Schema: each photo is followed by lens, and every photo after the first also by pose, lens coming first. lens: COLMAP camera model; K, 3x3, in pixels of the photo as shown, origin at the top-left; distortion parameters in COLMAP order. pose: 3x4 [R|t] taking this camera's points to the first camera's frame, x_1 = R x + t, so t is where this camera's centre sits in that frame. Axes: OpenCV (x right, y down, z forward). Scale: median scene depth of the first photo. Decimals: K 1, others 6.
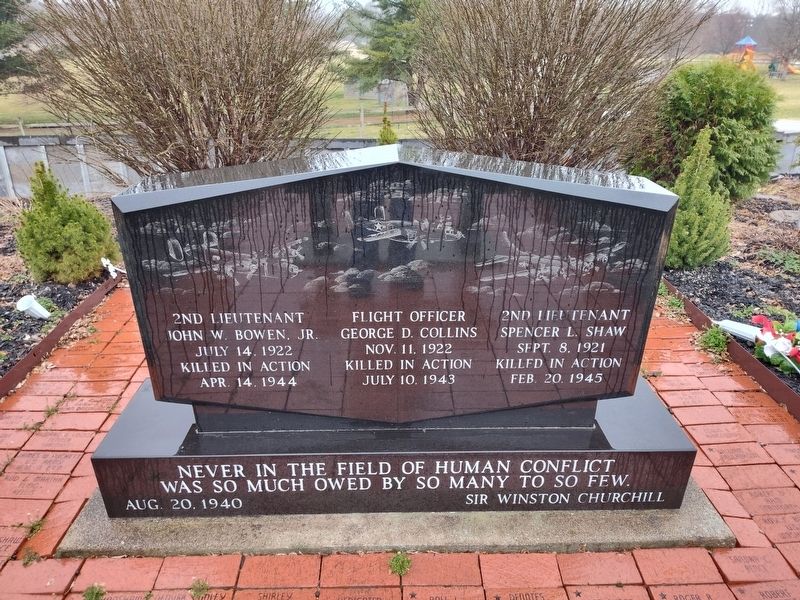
lens RADIAL K [[555.0, 0, 397.2], [0, 555.0, 298.2], [0, 0, 1]] dist [0.017649, -0.014164]
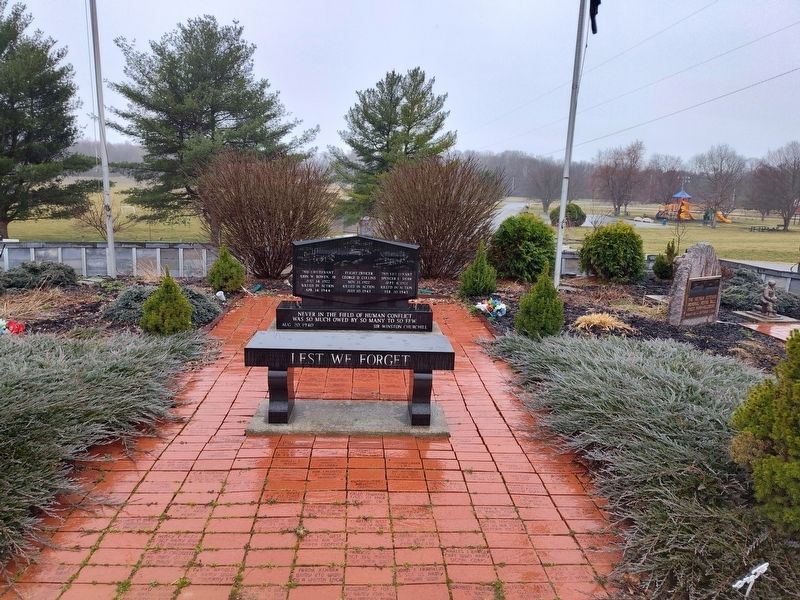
lens RADIAL K [[555.0, 0, 400.1], [0, 555.0, 300.9], [0, 0, 1]] dist [0.017649, -0.014164]
pose [[0.998870, 0.023877, 0.041096, 0.146266], [-0.014145, 0.974814, -0.222571, 1.030000], [-0.045375, 0.221738, 0.974050, -2.687025]]
